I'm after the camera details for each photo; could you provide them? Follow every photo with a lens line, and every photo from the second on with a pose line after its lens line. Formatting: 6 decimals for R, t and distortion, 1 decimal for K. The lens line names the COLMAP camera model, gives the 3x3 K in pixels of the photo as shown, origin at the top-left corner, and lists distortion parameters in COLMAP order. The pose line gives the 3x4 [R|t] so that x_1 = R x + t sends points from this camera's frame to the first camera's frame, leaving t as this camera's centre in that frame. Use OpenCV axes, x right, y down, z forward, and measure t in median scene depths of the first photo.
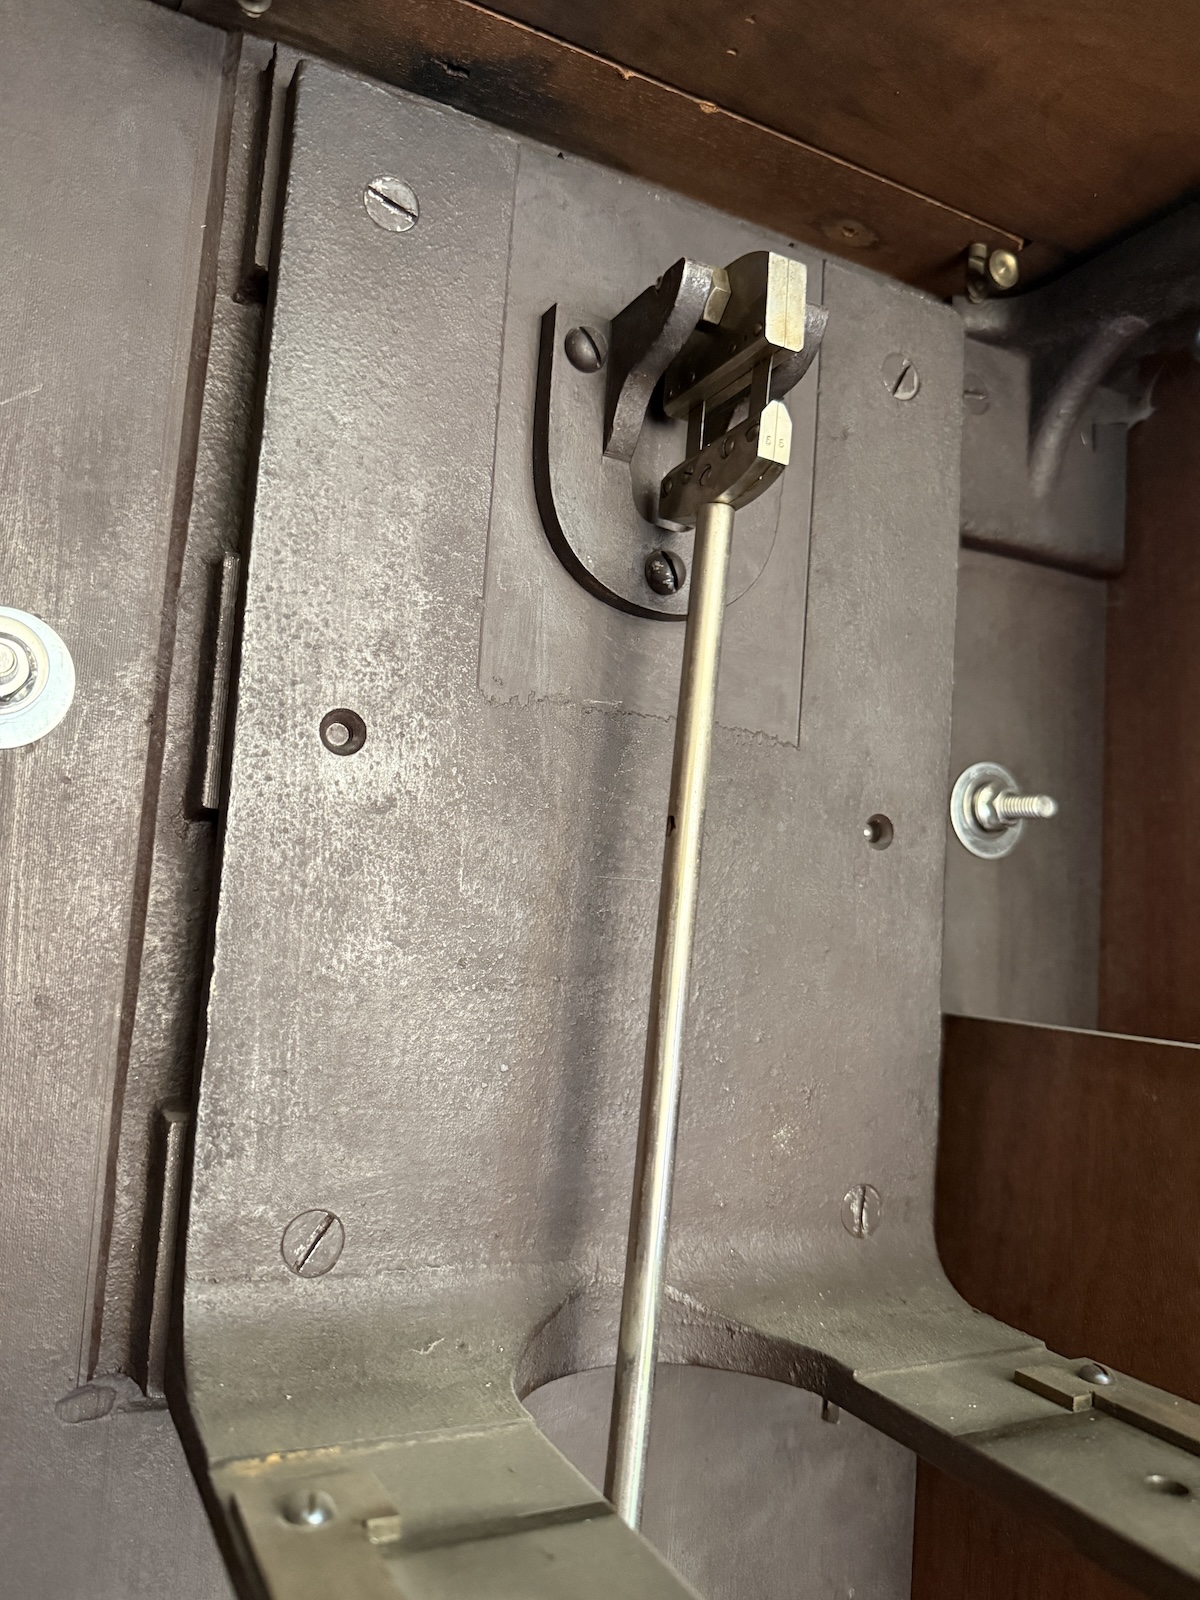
lens RADIAL K [[1131.5, 0, 564.9], [0, 1131.5, 798.8], [0, 0, 1]] dist [0.095524, -0.182895]
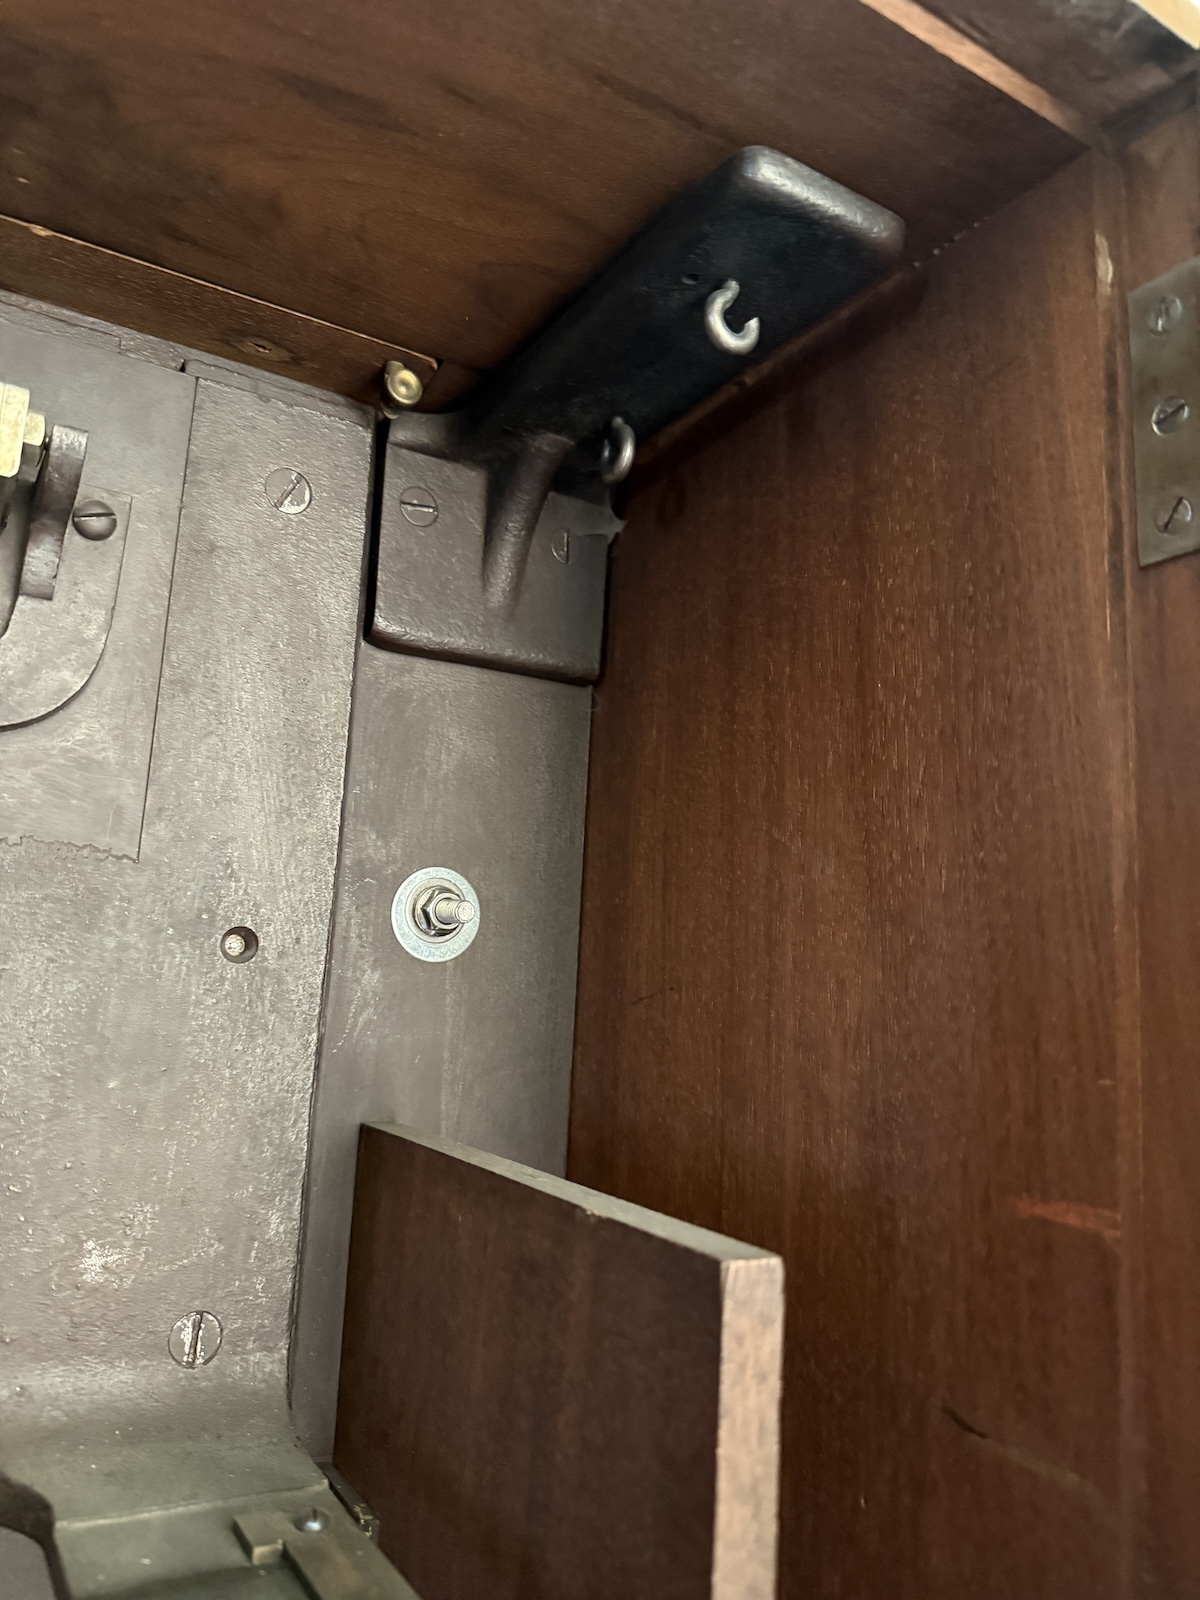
lens RADIAL K [[1131.5, 0, 564.9], [0, 1131.5, 798.8], [0, 0, 1]] dist [0.095524, -0.182895]
pose [[0.998530, 0.000619, 0.054206, 0.555199], [0.002642, 0.998191, -0.060065, -0.040504], [-0.054145, 0.060120, 0.996722, -0.006450]]
